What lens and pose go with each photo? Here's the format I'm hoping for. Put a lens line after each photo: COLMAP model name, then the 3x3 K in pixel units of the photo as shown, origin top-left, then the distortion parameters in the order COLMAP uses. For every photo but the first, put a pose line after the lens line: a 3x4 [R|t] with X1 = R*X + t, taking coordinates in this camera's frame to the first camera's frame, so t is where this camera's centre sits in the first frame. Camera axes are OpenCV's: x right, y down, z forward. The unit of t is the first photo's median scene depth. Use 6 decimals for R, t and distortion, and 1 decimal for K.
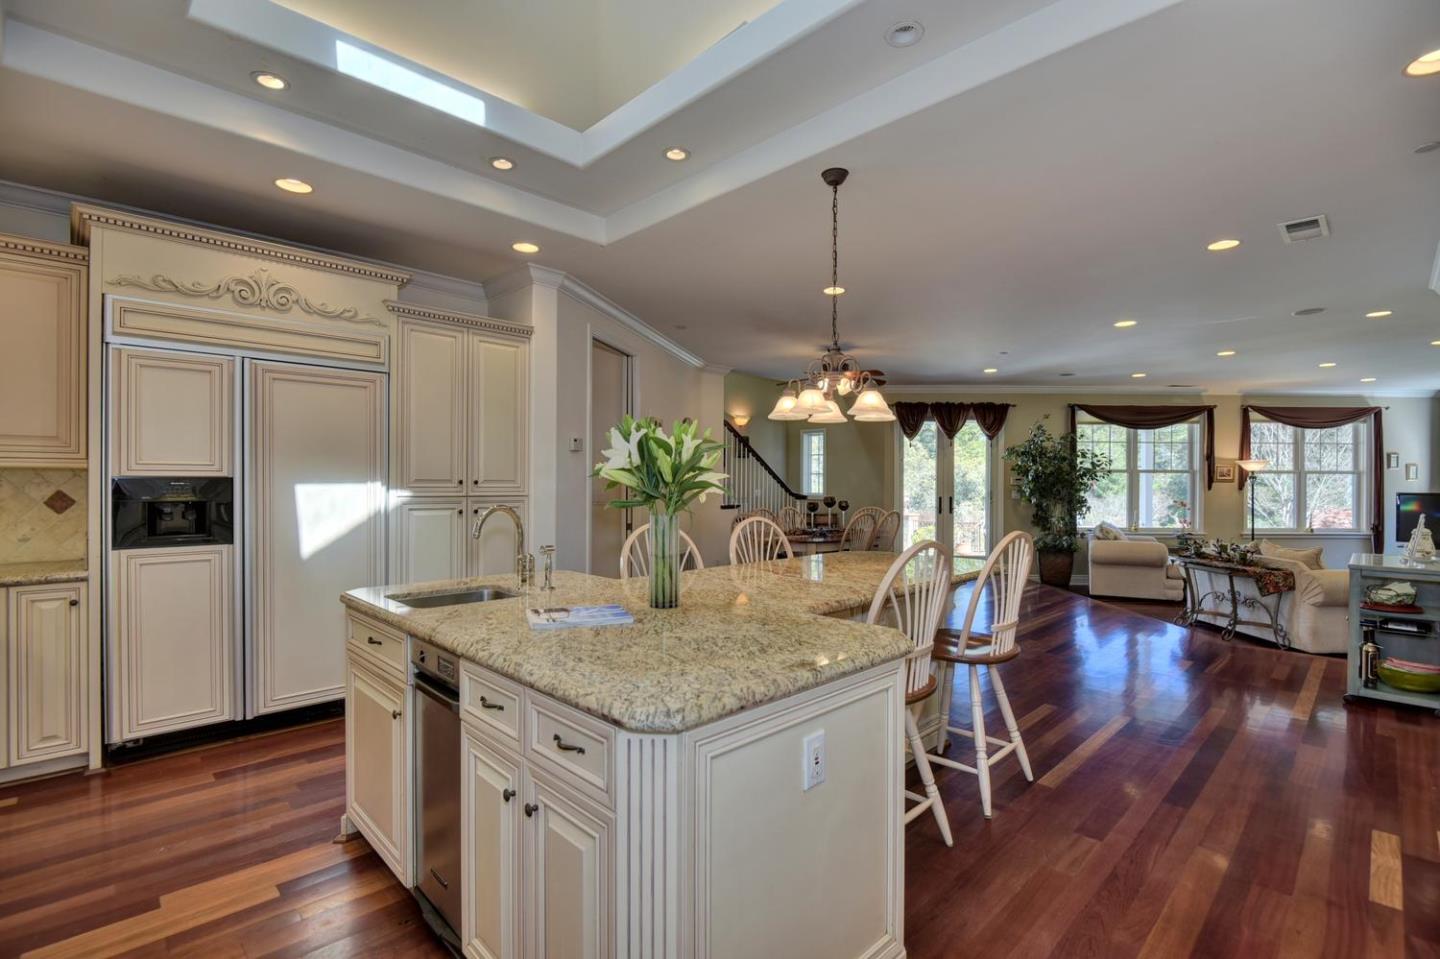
lens RADIAL K [[670.1, 0, 720.0], [0, 670.1, 479.5], [0, 0, 1]] dist [-0.021231, -0.000241]
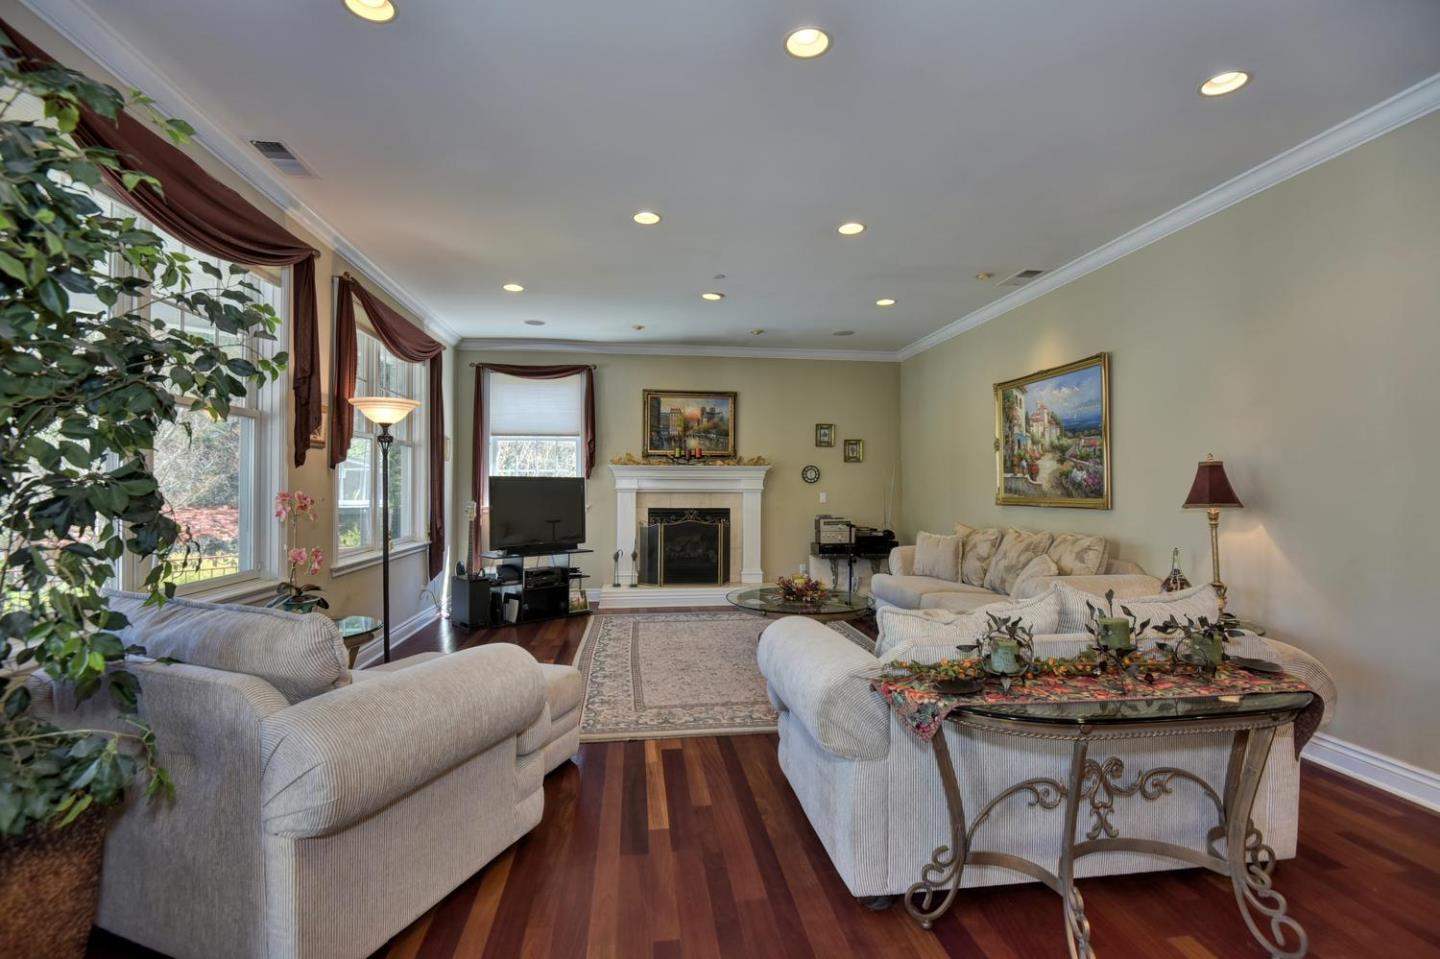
lens RADIAL K [[670.1, 0, 720.0], [0, 670.1, 479.5], [0, 0, 1]] dist [-0.021231, -0.000241]
pose [[-0.136880, 0.008475, 0.990551, 0.333940], [-0.008544, 0.999916, -0.009736, 0.027010], [-0.990551, -0.009796, -0.136796, 0.830286]]
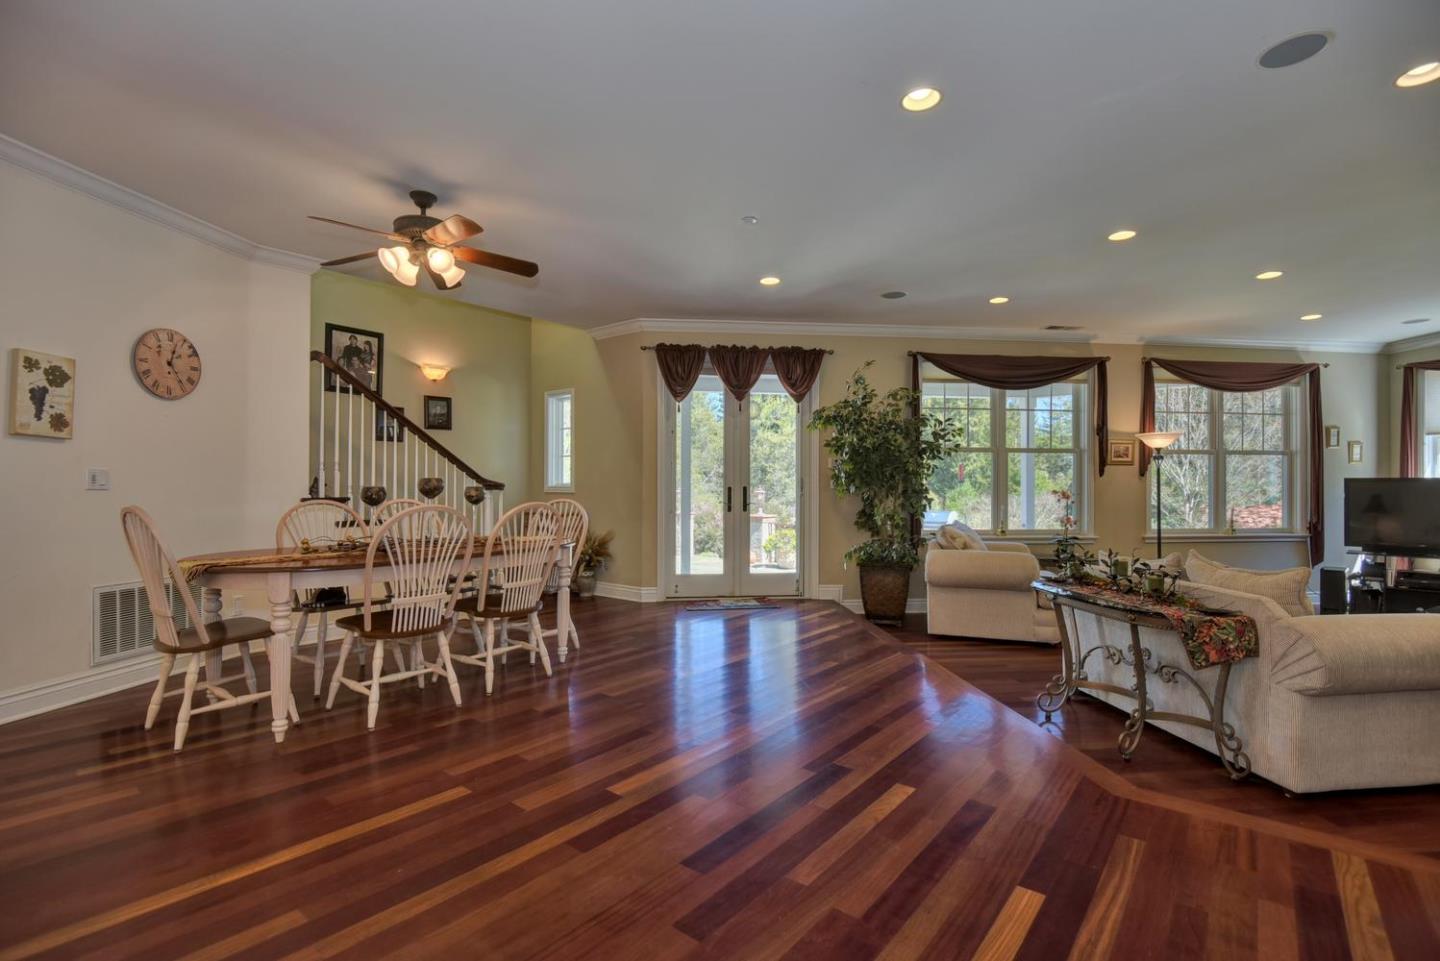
lens RADIAL K [[670.1, 0, 720.0], [0, 670.1, 480.5], [0, 0, 1]] dist [-0.021231, -0.000241]
pose [[0.993982, -0.001316, 0.109536, 0.261893], [0.001830, 0.999988, -0.004594, 0.024218], [-0.109529, 0.004766, 0.993972, 0.345126]]
